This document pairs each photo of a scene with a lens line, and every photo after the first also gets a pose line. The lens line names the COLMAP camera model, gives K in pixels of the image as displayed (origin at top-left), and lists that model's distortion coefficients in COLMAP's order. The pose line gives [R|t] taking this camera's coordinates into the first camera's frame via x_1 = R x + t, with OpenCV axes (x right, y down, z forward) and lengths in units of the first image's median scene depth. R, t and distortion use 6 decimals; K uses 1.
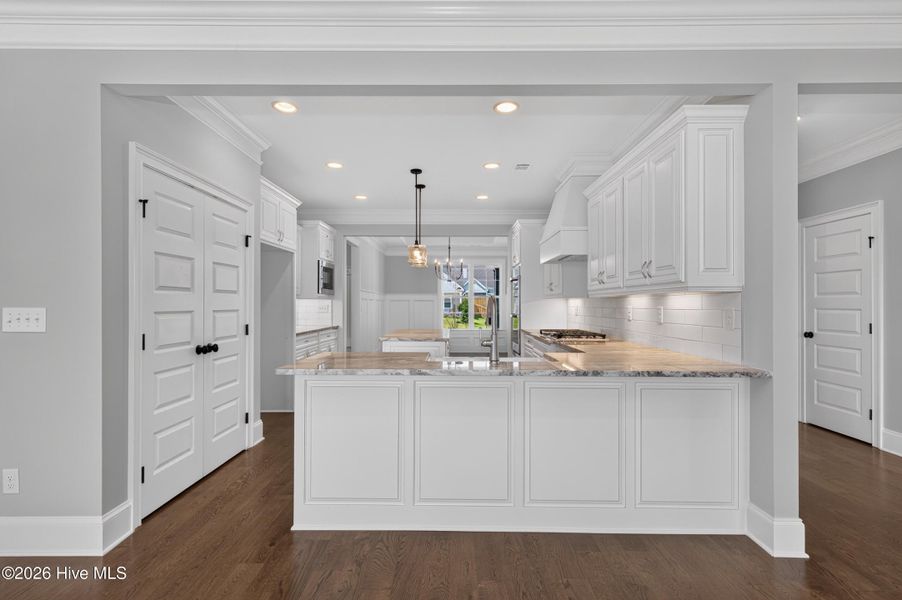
lens RADIAL K [[422.9, 0, 452.9], [0, 422.9, 302.6], [0, 0, 1]] dist [0.013037, -0.007540]
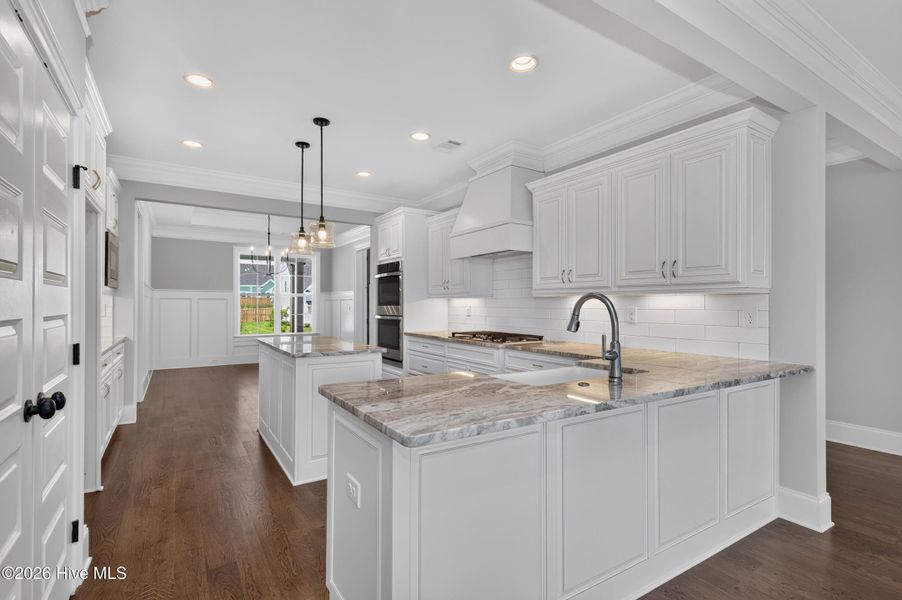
lens RADIAL K [[425.1, 0, 437.8], [0, 425.1, 301.5], [0, 0, 1]] dist [-0.001876, -0.000377]
pose [[0.842675, 0.005937, 0.538391, -0.492891], [-0.004579, 0.999982, -0.003862, 0.002865], [-0.538404, 0.000789, 0.842687, 0.435455]]
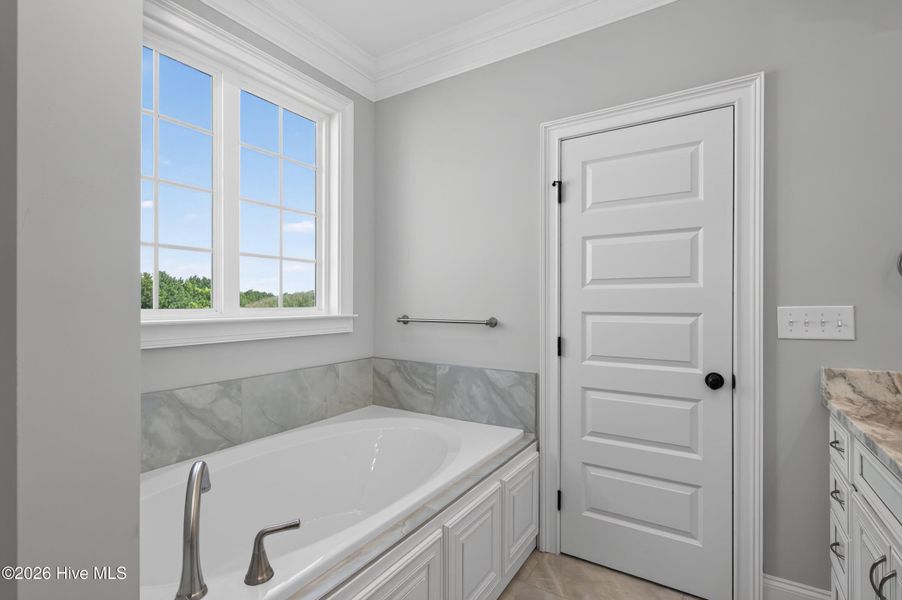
lens RADIAL K [[422.9, 0, 452.9], [0, 422.9, 302.6], [0, 0, 1]] dist [0.013037, -0.007540]
pose [[-0.506550, 0.000730, -0.862210, 0.095193], [0.004516, 0.999988, -0.001807, 0.003613], [0.862199, -0.004810, -0.506547, 1.005349]]
